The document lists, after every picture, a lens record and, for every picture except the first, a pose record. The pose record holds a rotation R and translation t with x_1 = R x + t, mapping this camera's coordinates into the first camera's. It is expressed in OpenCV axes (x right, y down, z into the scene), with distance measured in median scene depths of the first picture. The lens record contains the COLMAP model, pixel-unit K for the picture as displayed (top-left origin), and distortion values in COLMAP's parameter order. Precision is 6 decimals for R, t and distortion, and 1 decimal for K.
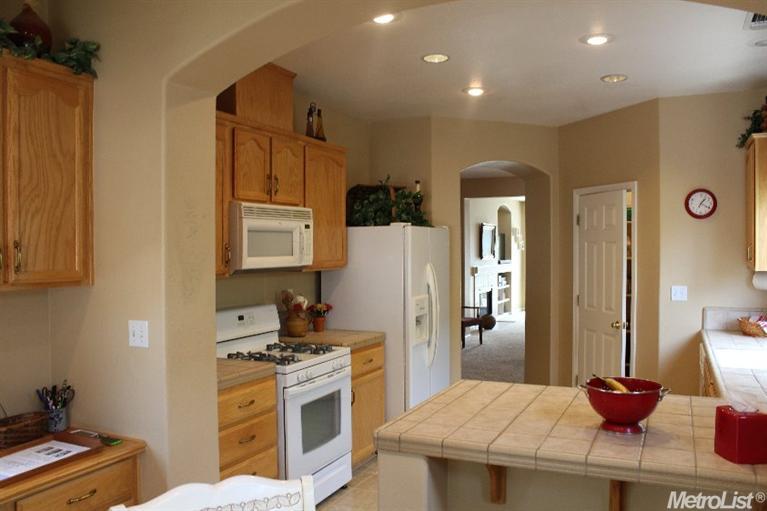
lens RADIAL K [[652.8, 0, 383.5], [0, 652.8, 255.5], [0, 0, 1]] dist [-0.160061, 0.172842]
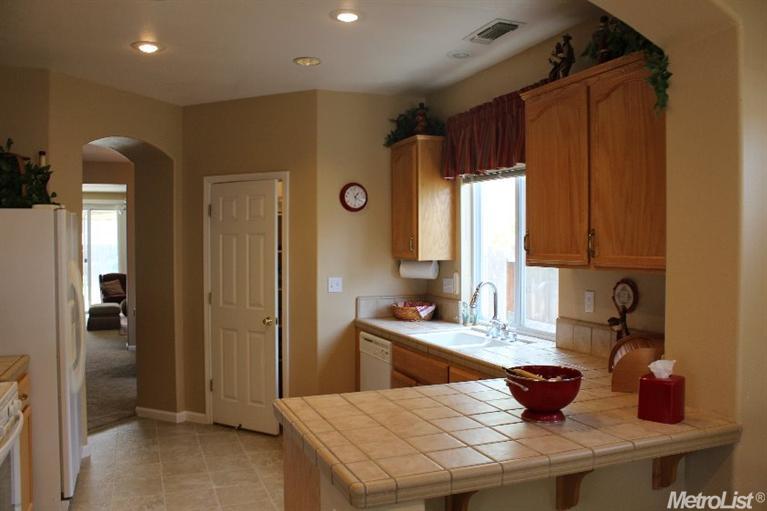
lens RADIAL K [[652.8, 0, 383.5], [0, 652.8, 255.5], [0, 0, 1]] dist [-0.160061, 0.172842]
pose [[0.686026, -0.012550, 0.727469, -0.225459], [0.009837, 0.999920, 0.007973, 0.004933], [-0.727511, 0.001687, 0.686094, 0.217561]]
